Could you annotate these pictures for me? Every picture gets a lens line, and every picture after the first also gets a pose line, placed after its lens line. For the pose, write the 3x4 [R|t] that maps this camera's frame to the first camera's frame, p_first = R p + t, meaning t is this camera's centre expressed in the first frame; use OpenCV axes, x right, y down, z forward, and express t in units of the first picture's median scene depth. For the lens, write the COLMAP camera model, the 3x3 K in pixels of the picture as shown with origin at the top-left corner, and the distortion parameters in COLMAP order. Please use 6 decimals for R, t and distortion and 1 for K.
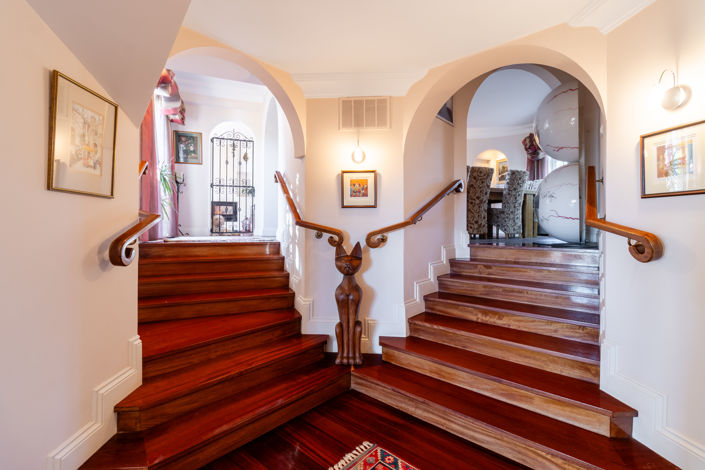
lens RADIAL K [[328.8, 0, 350.8], [0, 328.8, 223.0], [0, 0, 1]] dist [-0.003913, -0.000502]
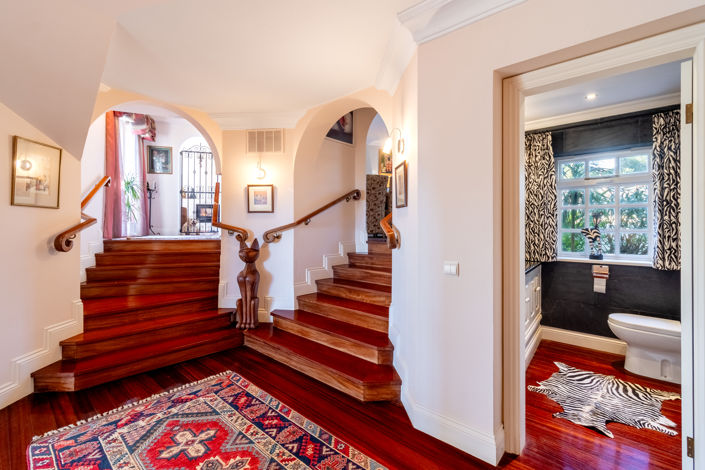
lens RADIAL K [[328.8, 0, 350.8], [0, 328.8, 223.0], [0, 0, 1]] dist [-0.003913, -0.000502]
pose [[0.999830, -0.000433, -0.018435, 0.417226], [0.000392, 0.999997, -0.002224, -0.001637], [0.018436, 0.002217, 0.999828, -0.322052]]
